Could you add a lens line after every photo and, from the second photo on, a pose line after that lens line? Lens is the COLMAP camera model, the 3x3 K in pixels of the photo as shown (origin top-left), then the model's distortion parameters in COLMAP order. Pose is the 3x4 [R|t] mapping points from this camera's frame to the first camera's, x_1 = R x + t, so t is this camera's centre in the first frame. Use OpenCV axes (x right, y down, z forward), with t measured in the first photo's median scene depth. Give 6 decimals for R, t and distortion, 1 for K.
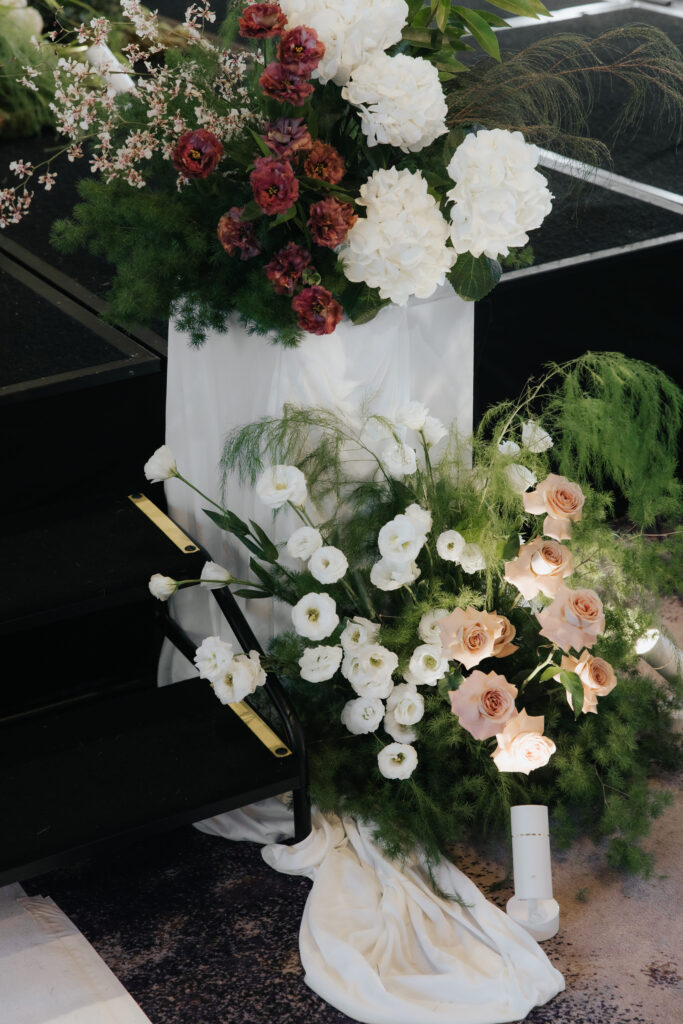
lens RADIAL K [[1876.7, 0, 319.7], [0, 1876.7, 516.7], [0, 0, 1]] dist [0.176530, -0.036198]
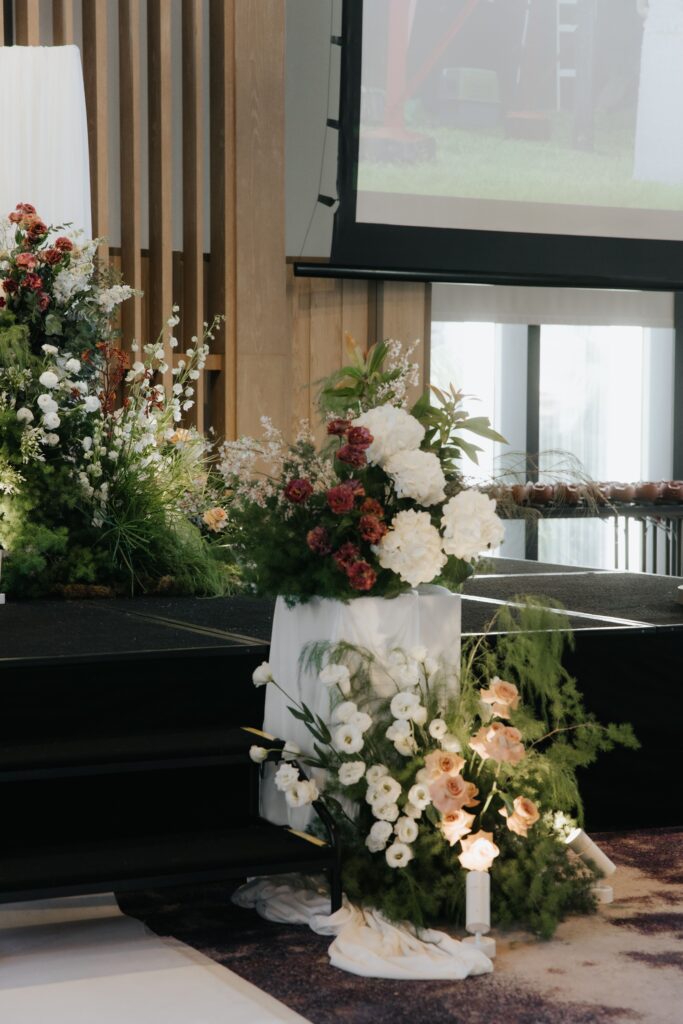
lens RADIAL K [[1876.7, 0, 319.7], [0, 1876.7, 516.7], [0, 0, 1]] dist [0.176530, -0.036198]
pose [[0.996990, 0.040737, -0.065959, 0.068494], [-0.062799, 0.923260, -0.379008, 0.472042], [0.045458, 0.382009, 0.923040, -0.573251]]
